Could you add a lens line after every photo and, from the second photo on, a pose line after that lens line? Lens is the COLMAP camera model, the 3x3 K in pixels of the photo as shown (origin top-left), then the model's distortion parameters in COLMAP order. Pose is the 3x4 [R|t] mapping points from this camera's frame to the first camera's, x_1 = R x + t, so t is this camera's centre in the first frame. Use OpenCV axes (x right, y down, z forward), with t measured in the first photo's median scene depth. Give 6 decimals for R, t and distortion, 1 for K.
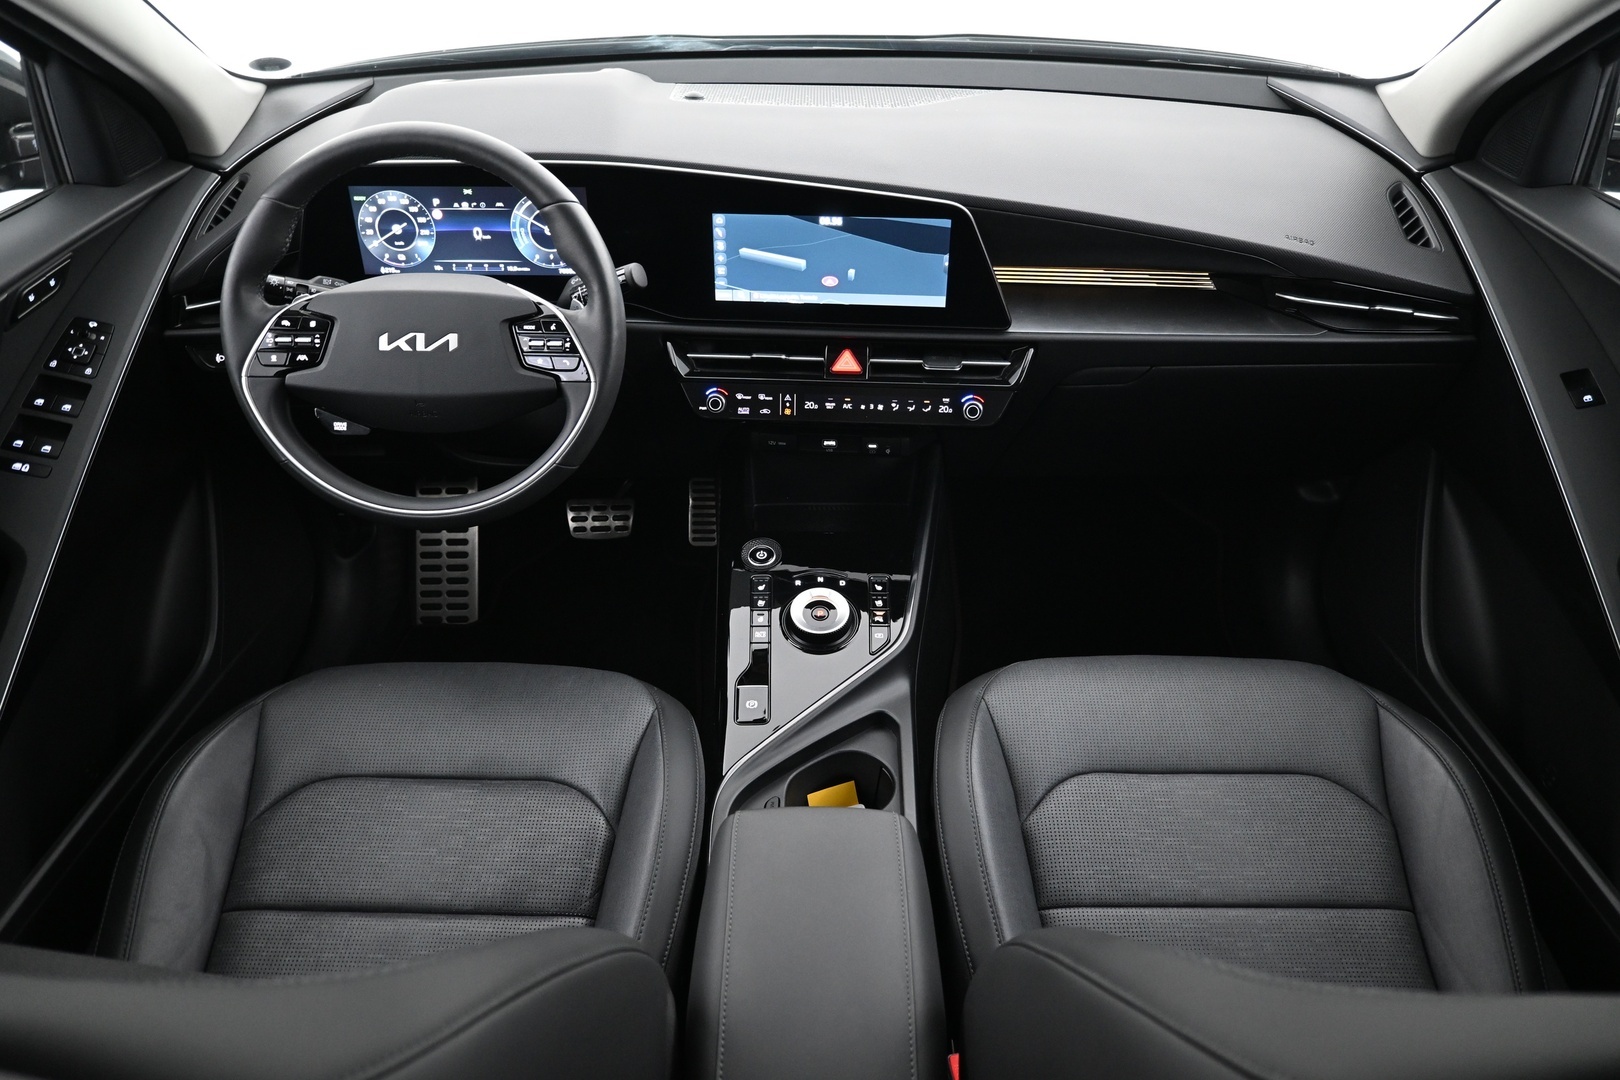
lens RADIAL K [[1077.0, 0, 810.0], [0, 1077.0, 540.0], [0, 0, 1]] dist [-0.004526, -0.000809]
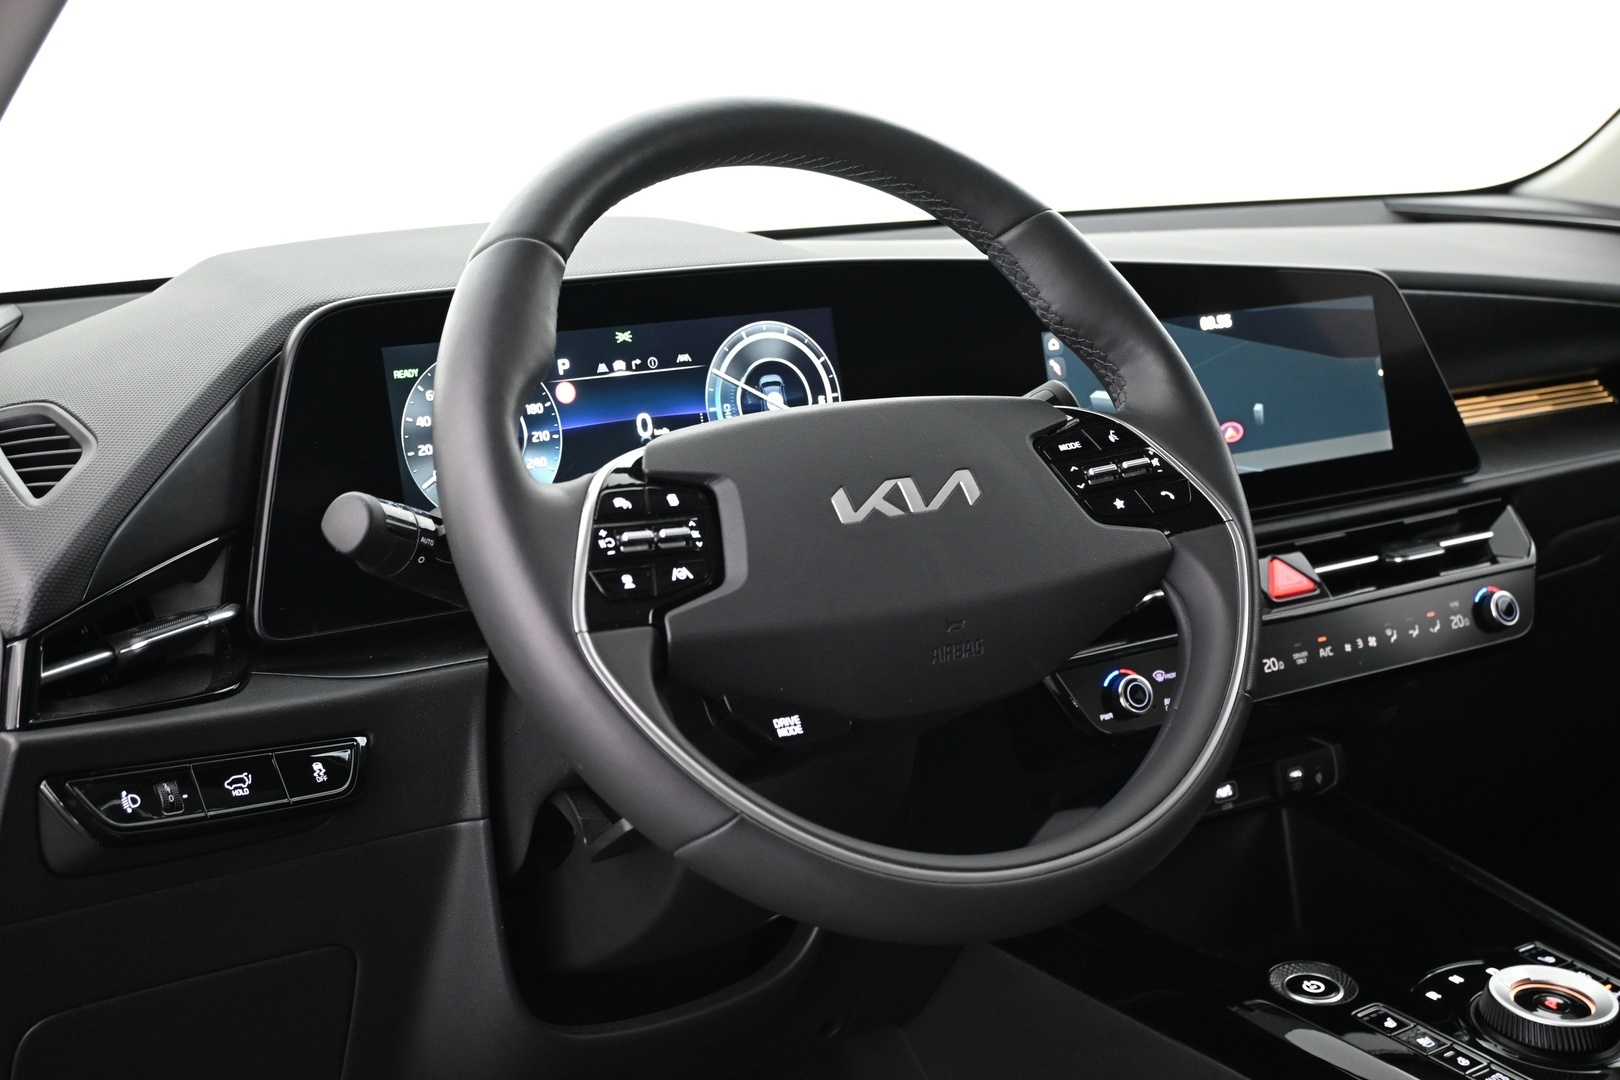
lens RADIAL K [[2164.2, 0, 810.0], [0, 2164.2, 540.0], [0, 0, 1]] dist [-0.010619, -0.032455]
pose [[0.806205, -0.136579, 0.575655, -0.789558], [0.410695, 0.829563, -0.378358, 0.127210], [-0.425867, 0.541453, 0.724890, 0.344071]]
